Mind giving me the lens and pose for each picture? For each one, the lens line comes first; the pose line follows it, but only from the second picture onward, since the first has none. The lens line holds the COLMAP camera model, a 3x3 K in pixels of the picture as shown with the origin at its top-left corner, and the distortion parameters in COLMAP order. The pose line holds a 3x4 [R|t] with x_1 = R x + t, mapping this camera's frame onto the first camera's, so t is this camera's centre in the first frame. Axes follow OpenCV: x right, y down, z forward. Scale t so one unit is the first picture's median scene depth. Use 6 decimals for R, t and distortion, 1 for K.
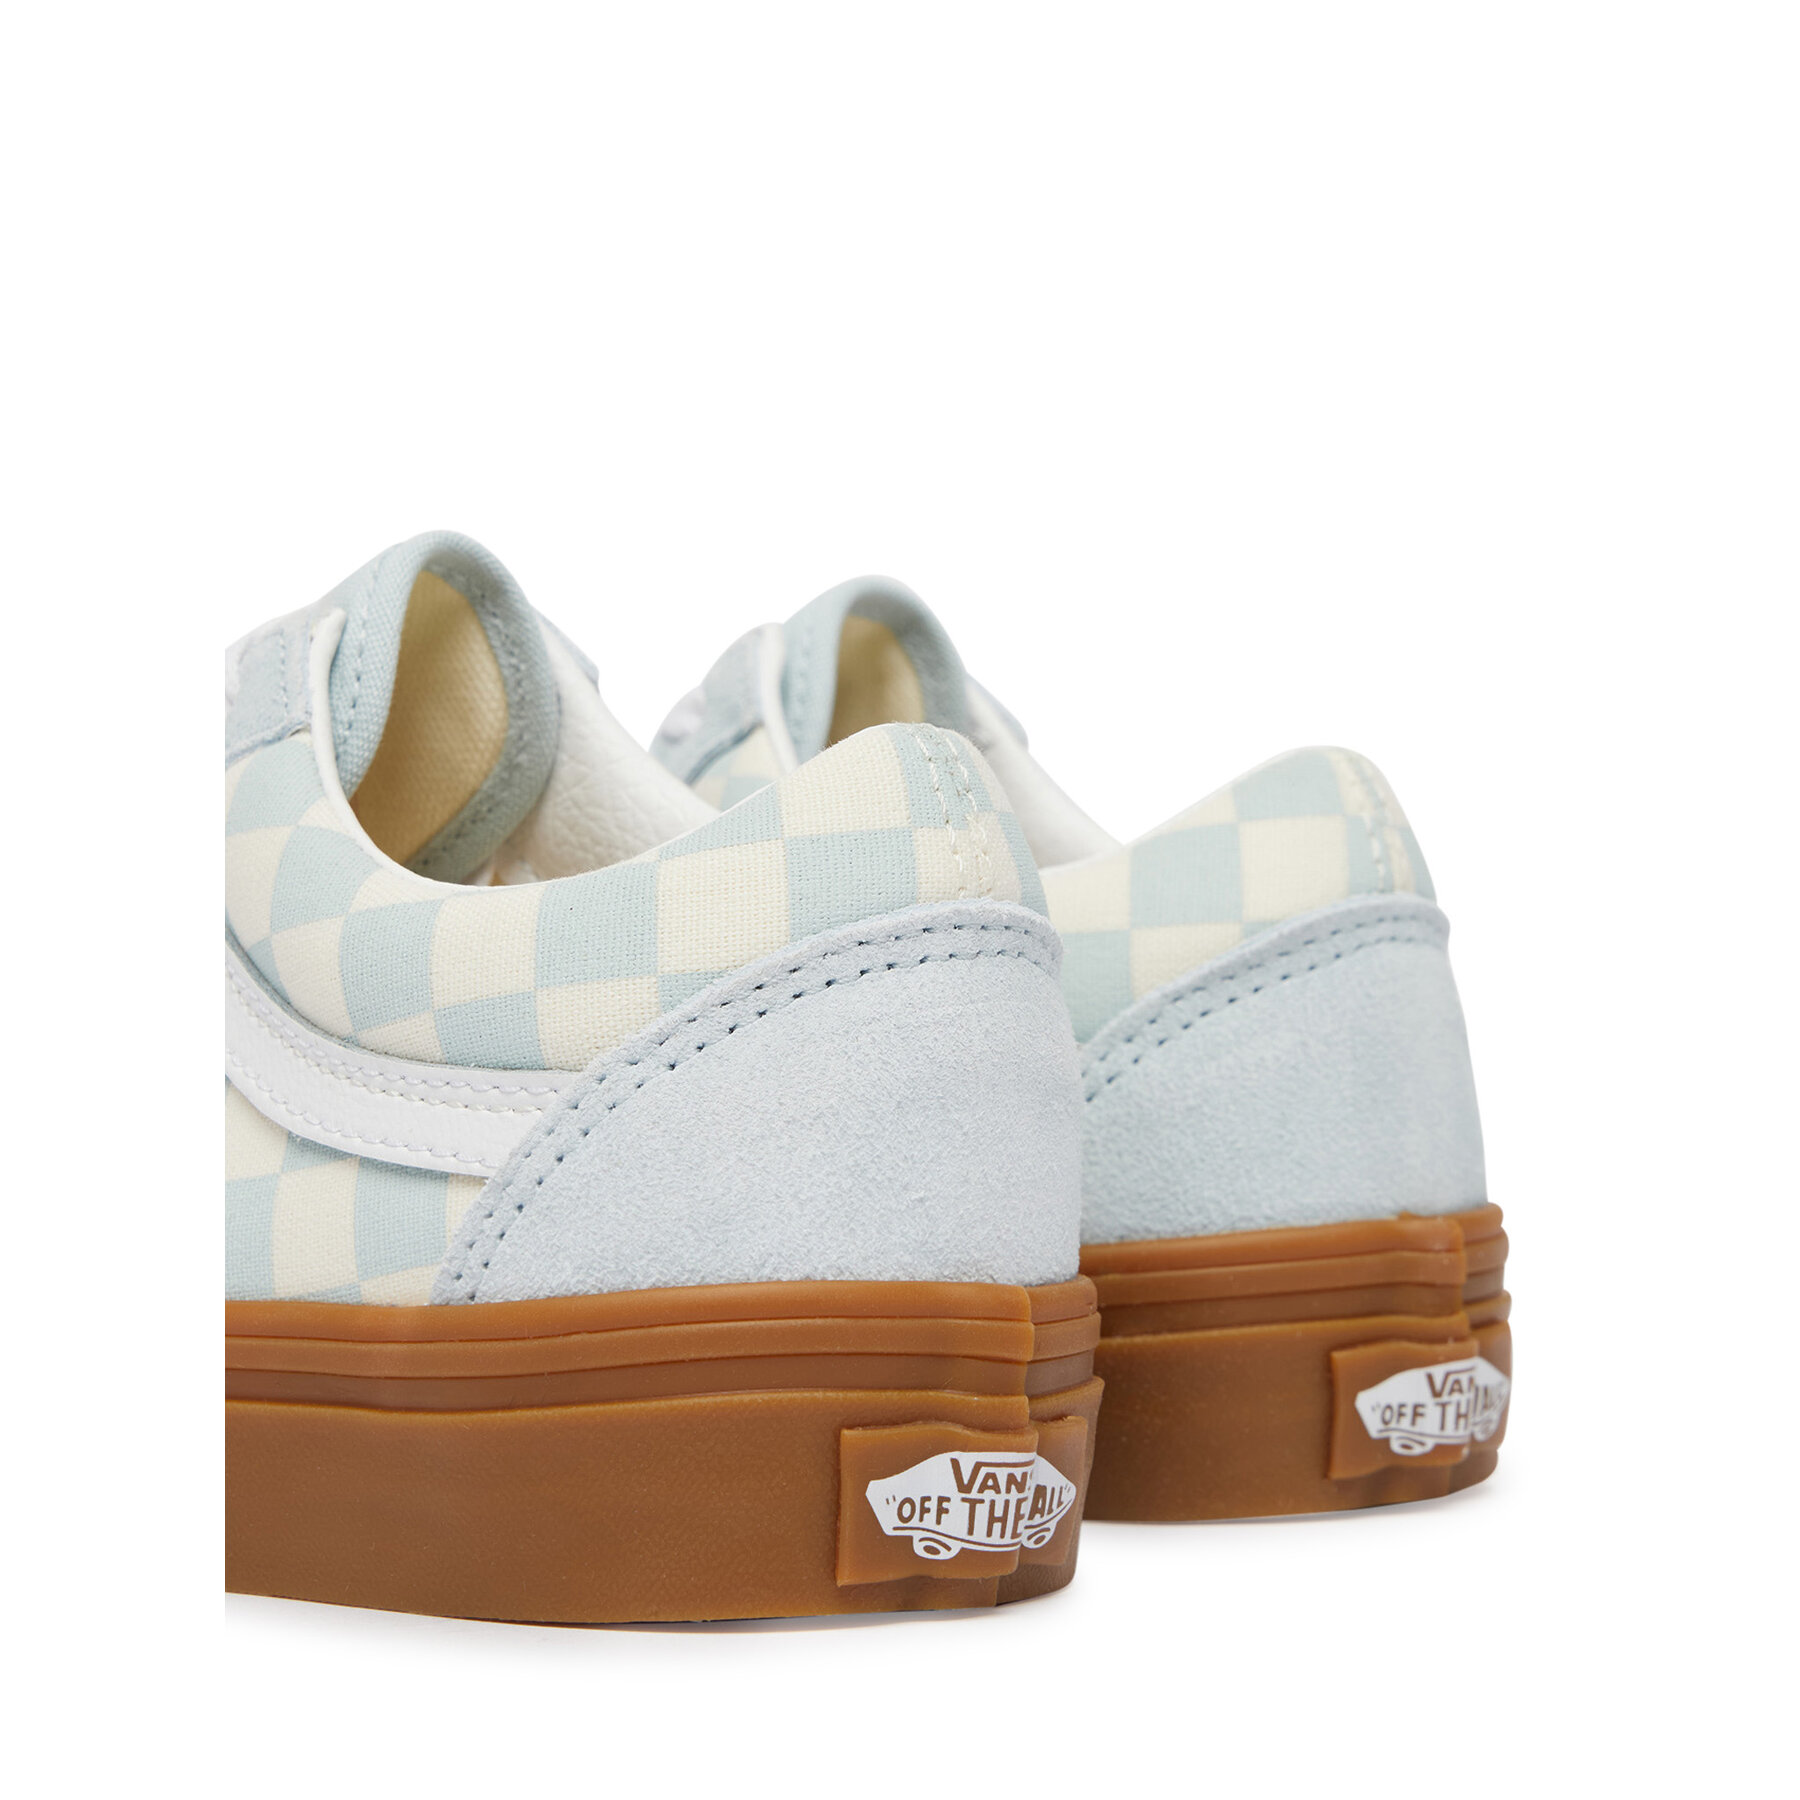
lens RADIAL K [[3874.0, 0, 900.7], [0, 3874.0, 900.2], [0, 0, 1]] dist [-0.039078, 0.000000]
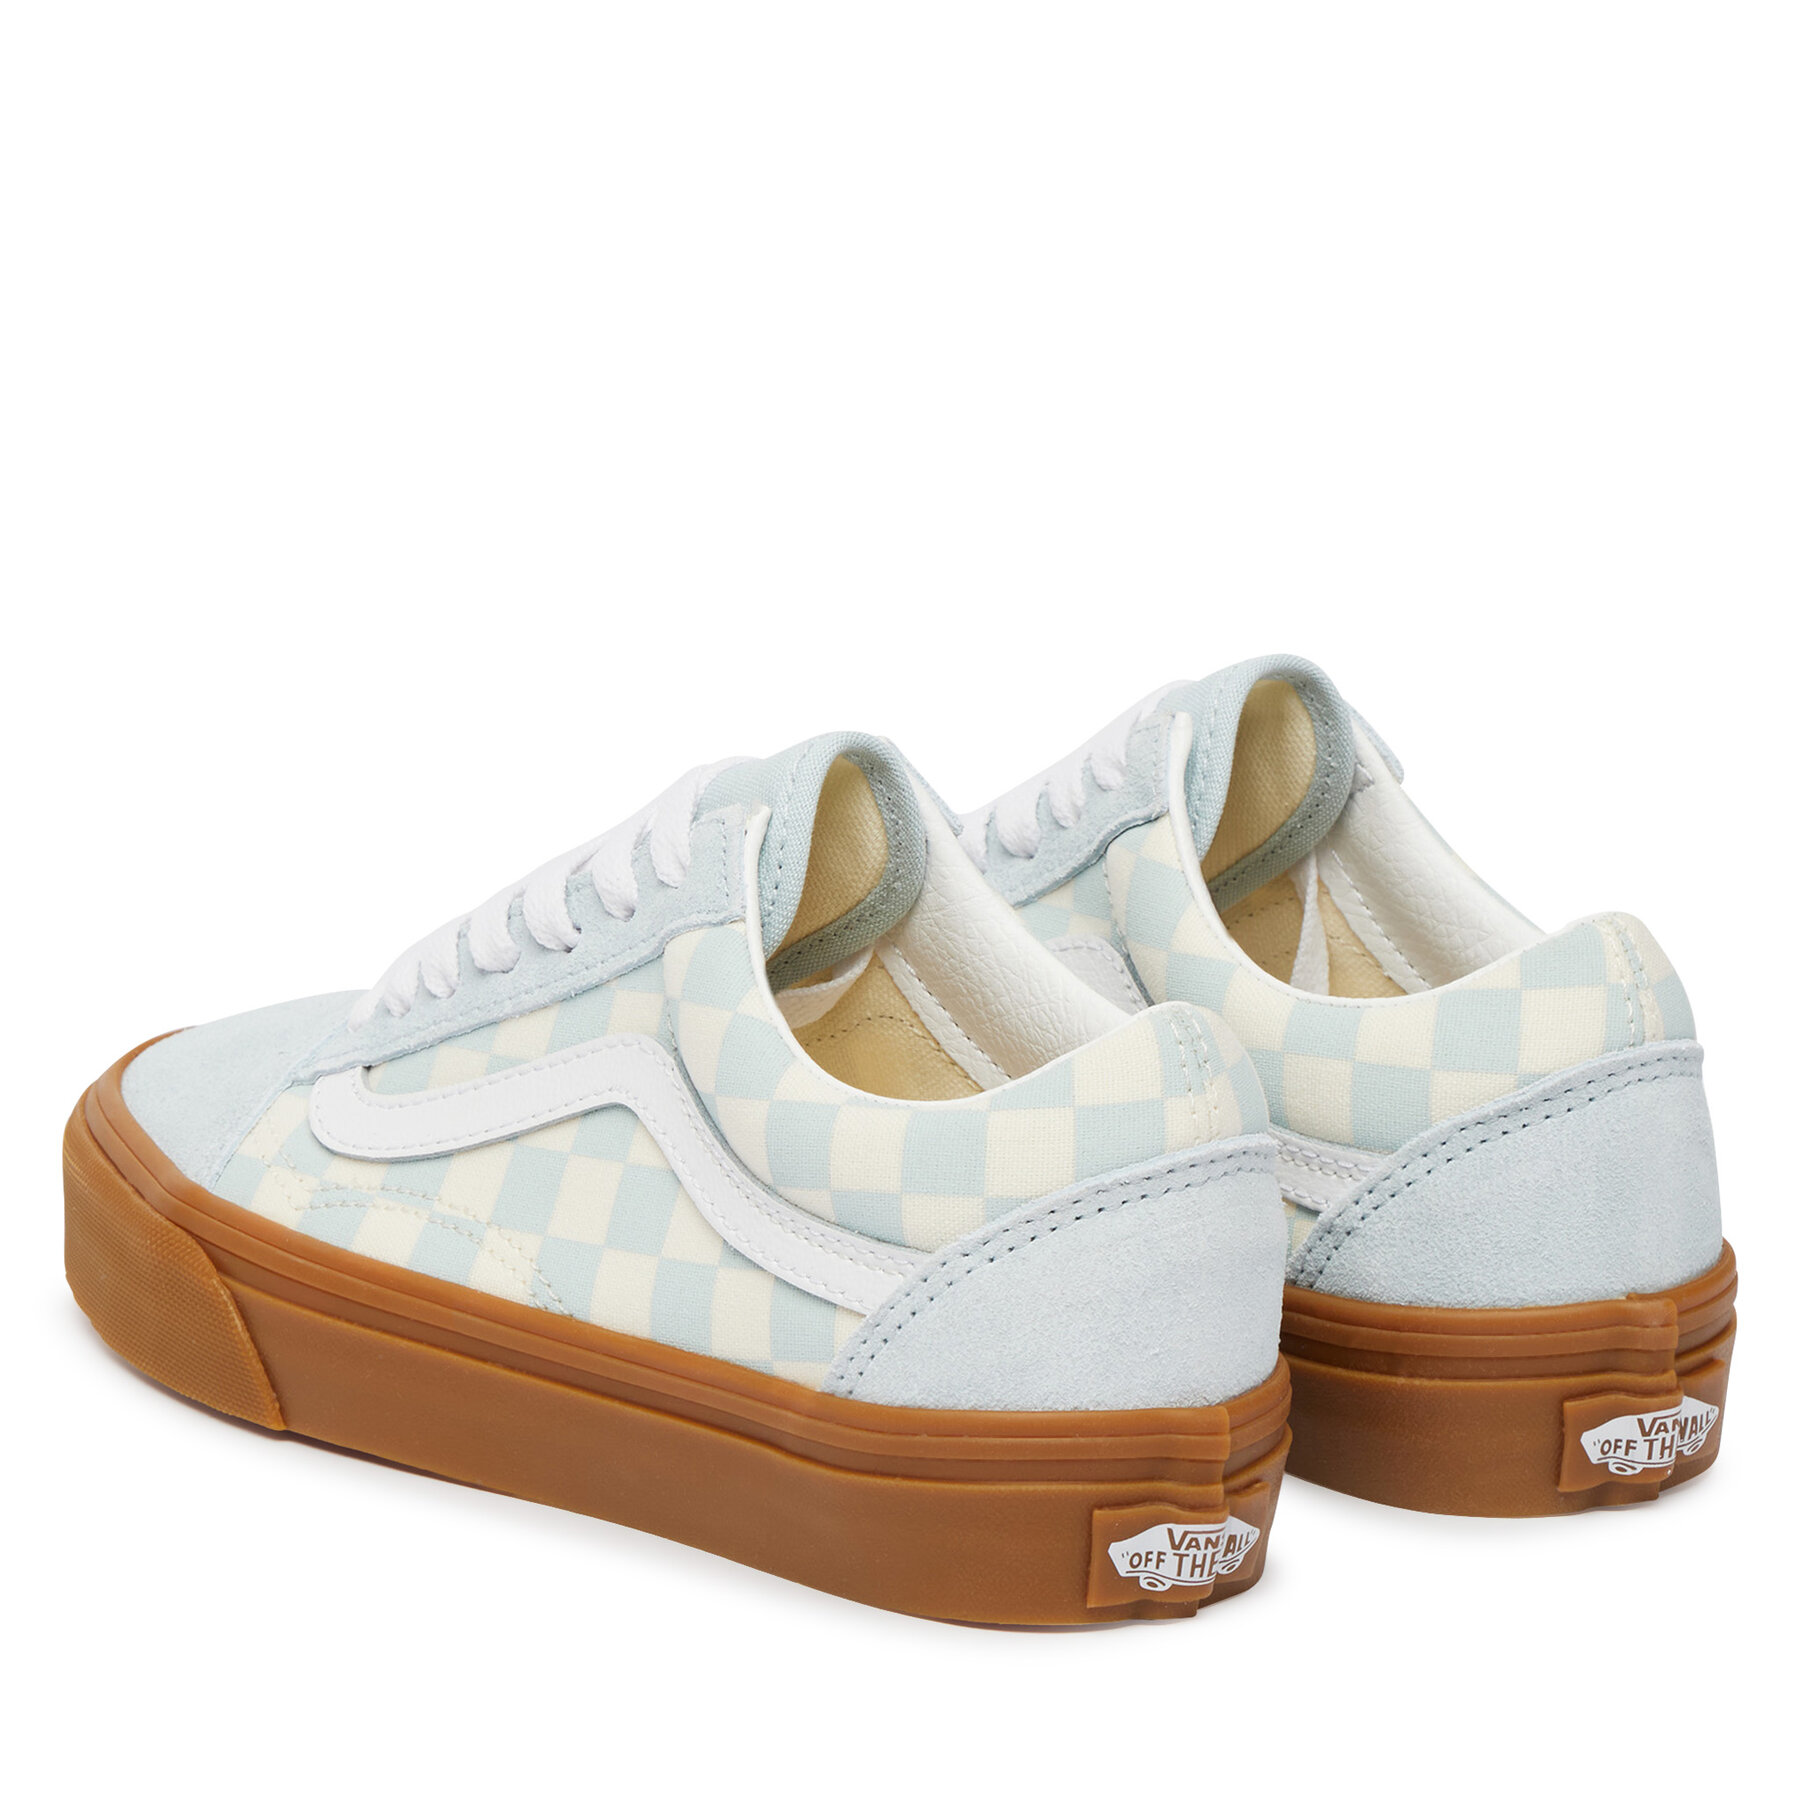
lens RADIAL K [[4354.4, 0, 899.6], [0, 4354.4, 899.8], [0, 0, 1]] dist [-0.108103, 0.000000]
pose [[0.994786, 0.050943, -0.088346, 0.044989], [-0.038170, 0.989320, 0.140673, -0.319896], [0.094569, -0.136568, 0.986106, -0.610492]]
